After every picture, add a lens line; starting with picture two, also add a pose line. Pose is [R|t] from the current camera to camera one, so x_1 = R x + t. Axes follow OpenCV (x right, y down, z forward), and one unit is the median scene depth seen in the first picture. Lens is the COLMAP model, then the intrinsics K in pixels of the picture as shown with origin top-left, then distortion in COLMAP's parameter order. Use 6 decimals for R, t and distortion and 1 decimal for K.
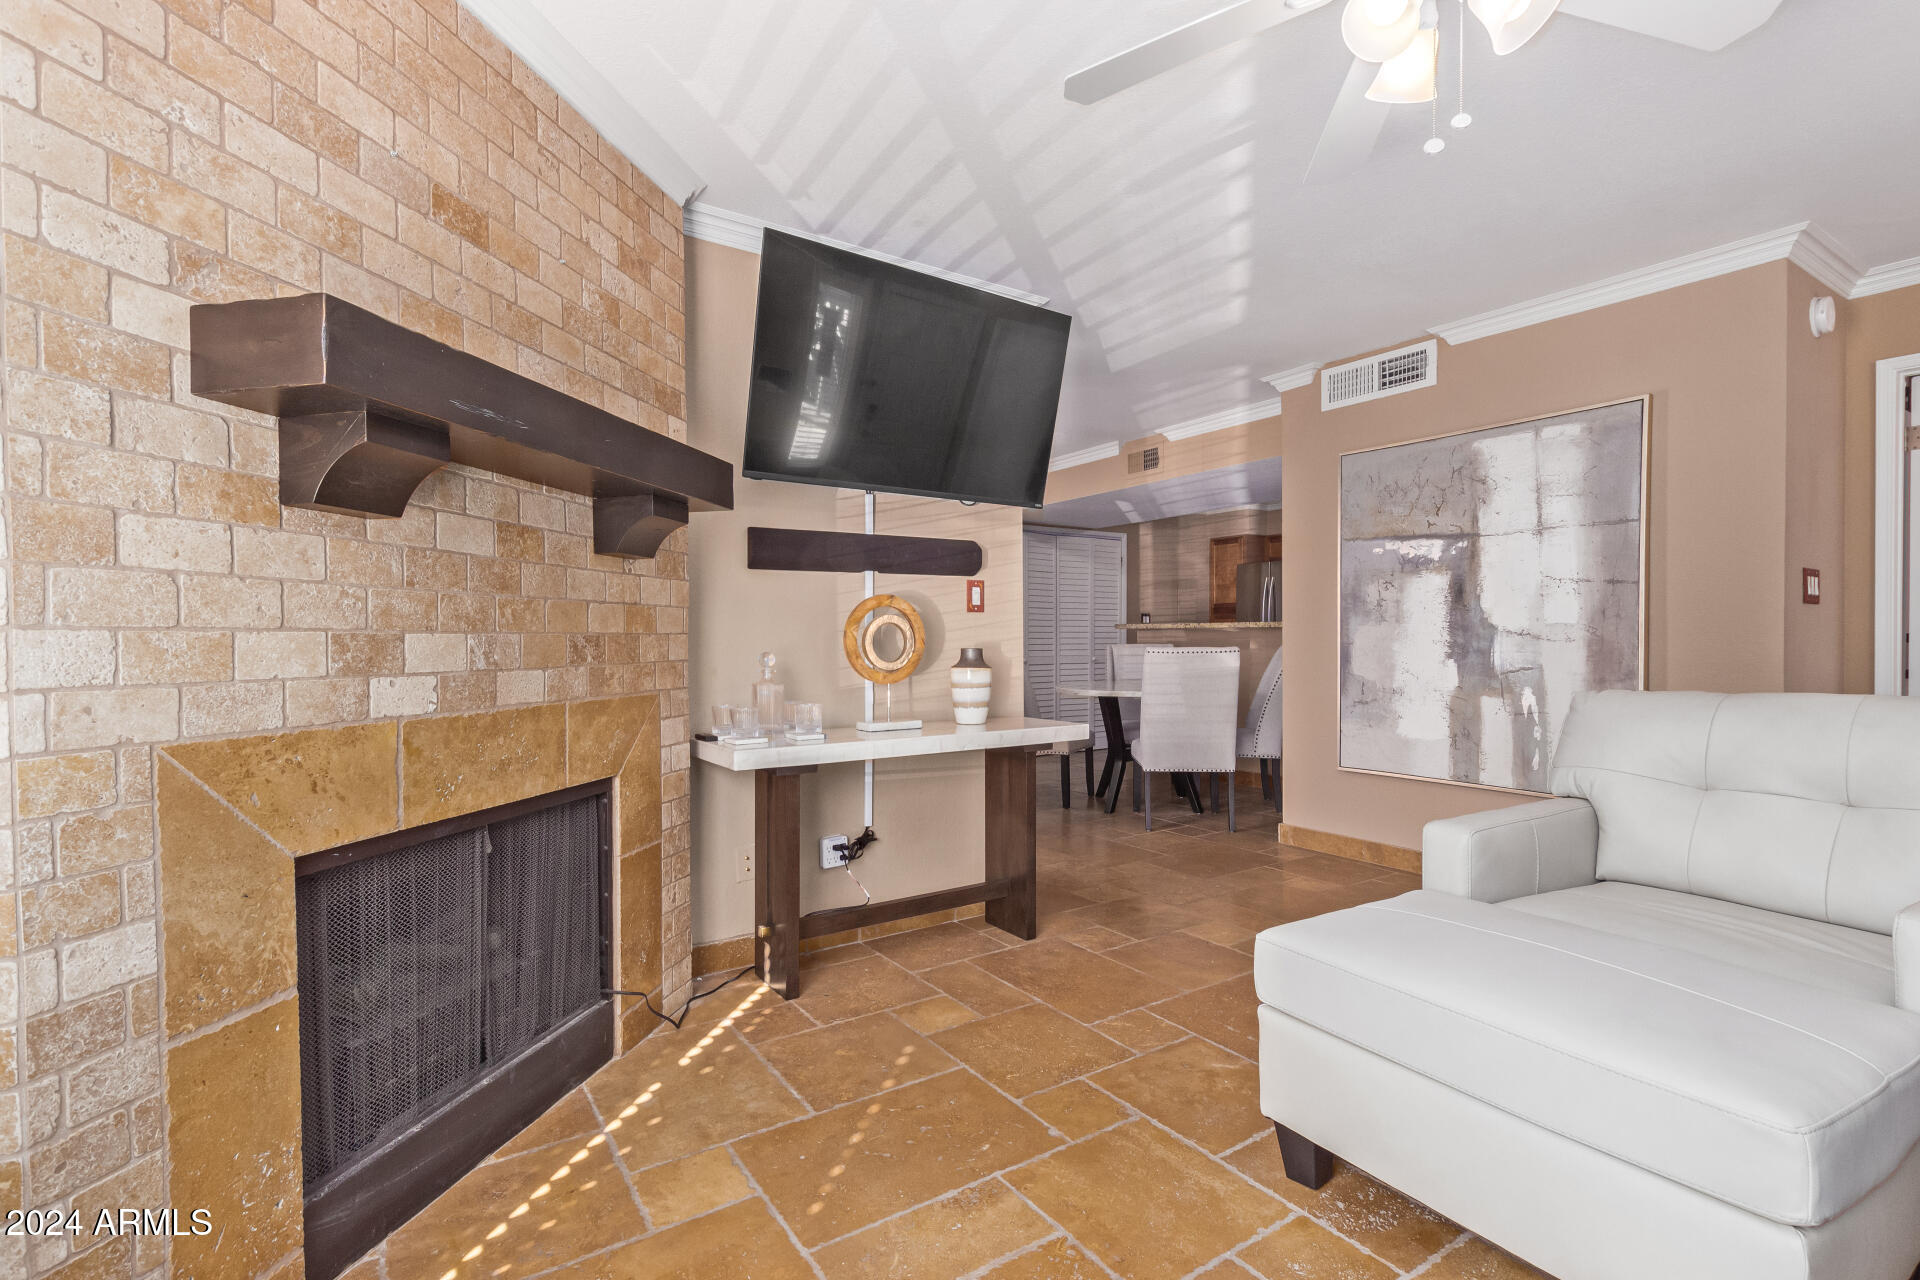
lens RADIAL K [[897.5, 0, 959.1], [0, 897.5, 646.6], [0, 0, 1]] dist [0.003296, -0.000043]
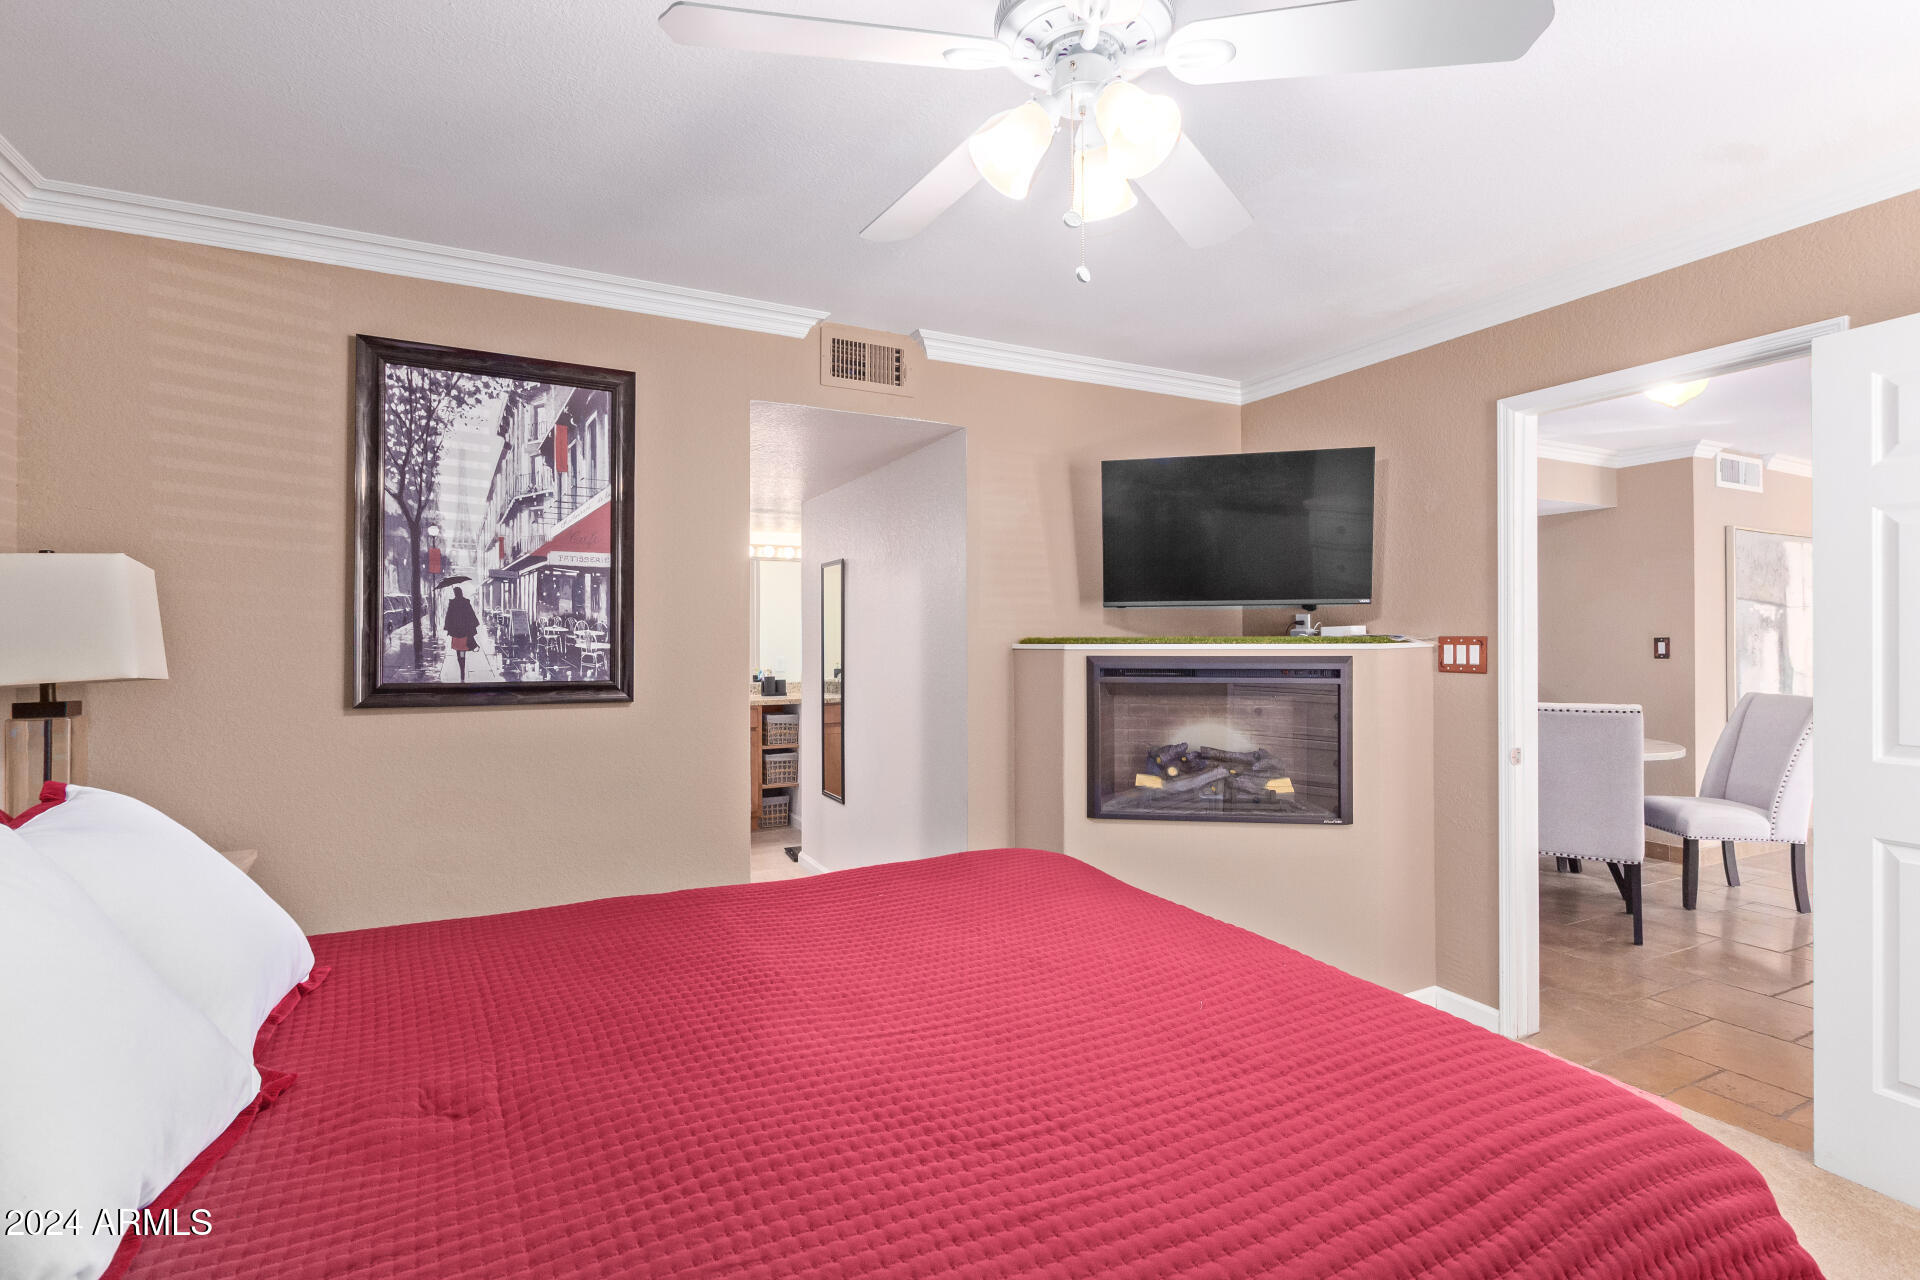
lens RADIAL K [[897.5, 0, 959.1], [0, 897.5, 646.6], [0, 0, 1]] dist [0.003296, -0.000043]
pose [[0.119754, 0.001635, 0.992802, -1.930168], [0.011129, 0.999934, -0.002989, -0.126593], [-0.992741, 0.011407, 0.119727, 4.009000]]
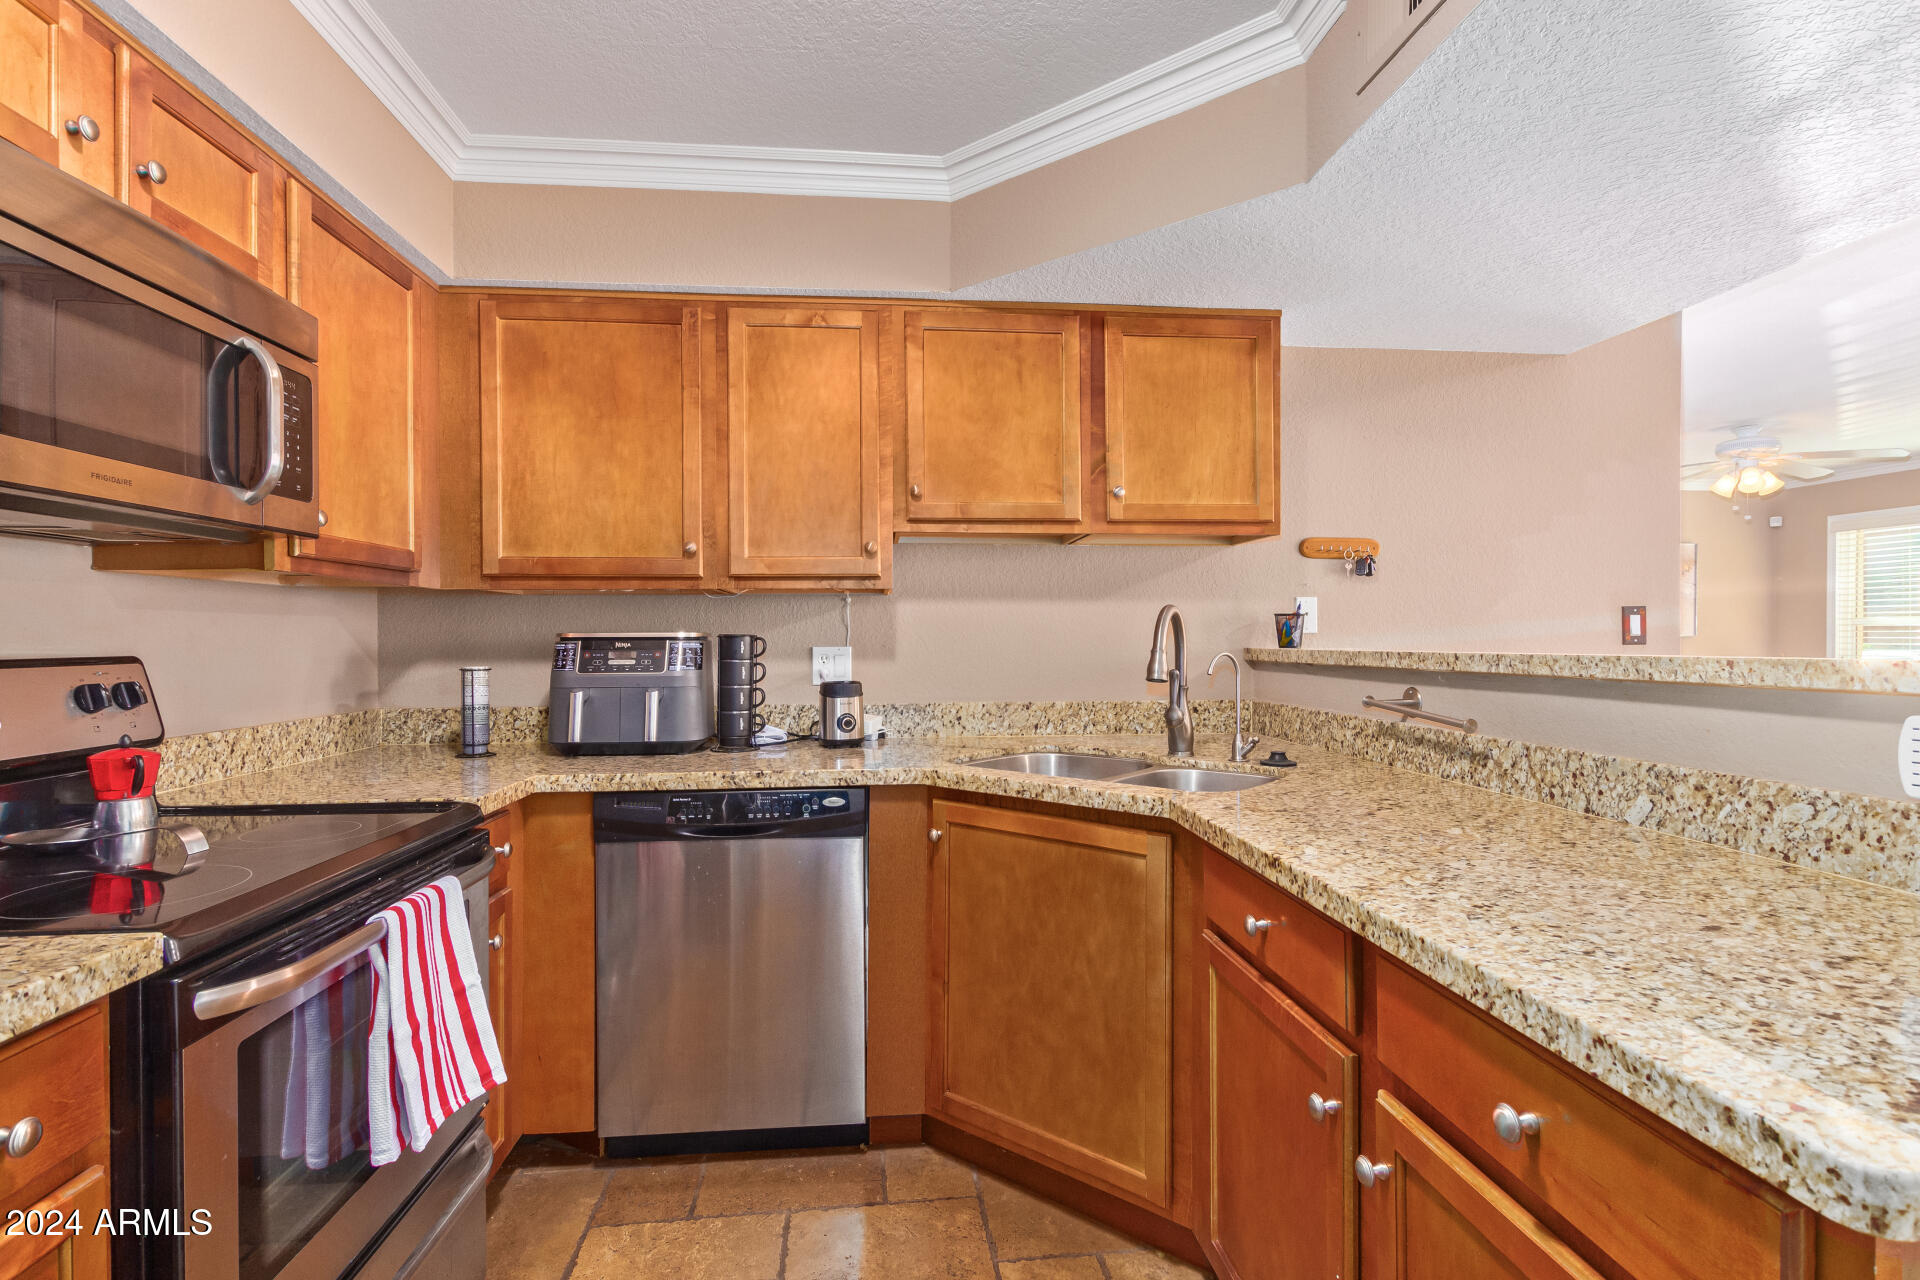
lens RADIAL K [[902.4, 0, 948.7], [0, 902.4, 637.3], [0, 0, 1]] dist [0.005903, -0.000953]
pose [[-0.876966, 0.007598, 0.480492, 1.151105], [0.011605, 0.999918, 0.005368, -0.108925], [-0.480412, 0.010283, -0.876982, 4.080845]]
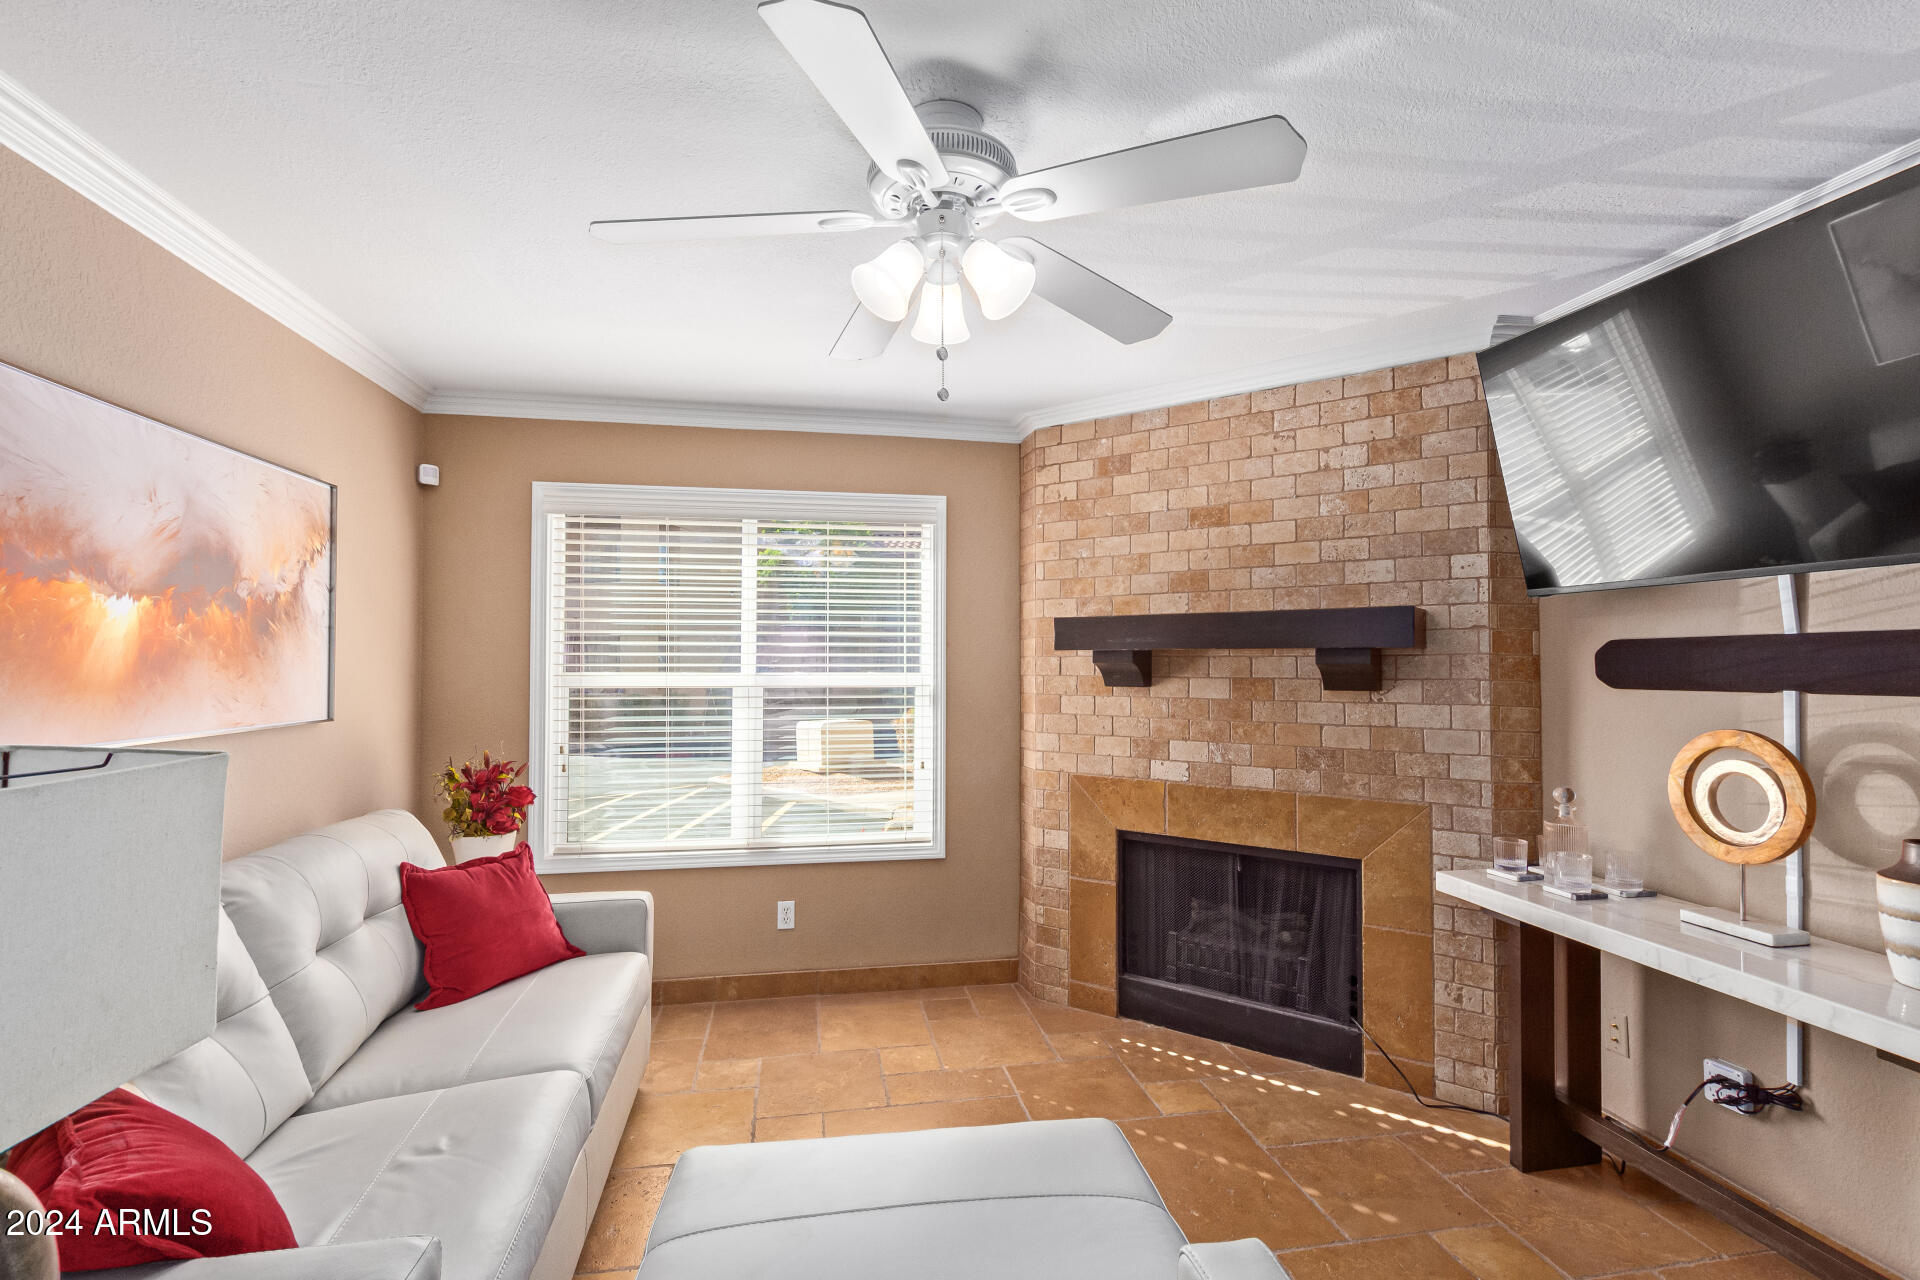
lens RADIAL K [[872.1, 0, 961.4], [0, 872.1, 649.8], [0, 0, 1]] dist [0.017688, 0.000232]
pose [[-0.406933, -0.010529, -0.913397, 1.123563], [-0.005356, 0.999944, -0.009141, -0.160537], [0.913442, 0.001173, -0.406966, 1.101394]]
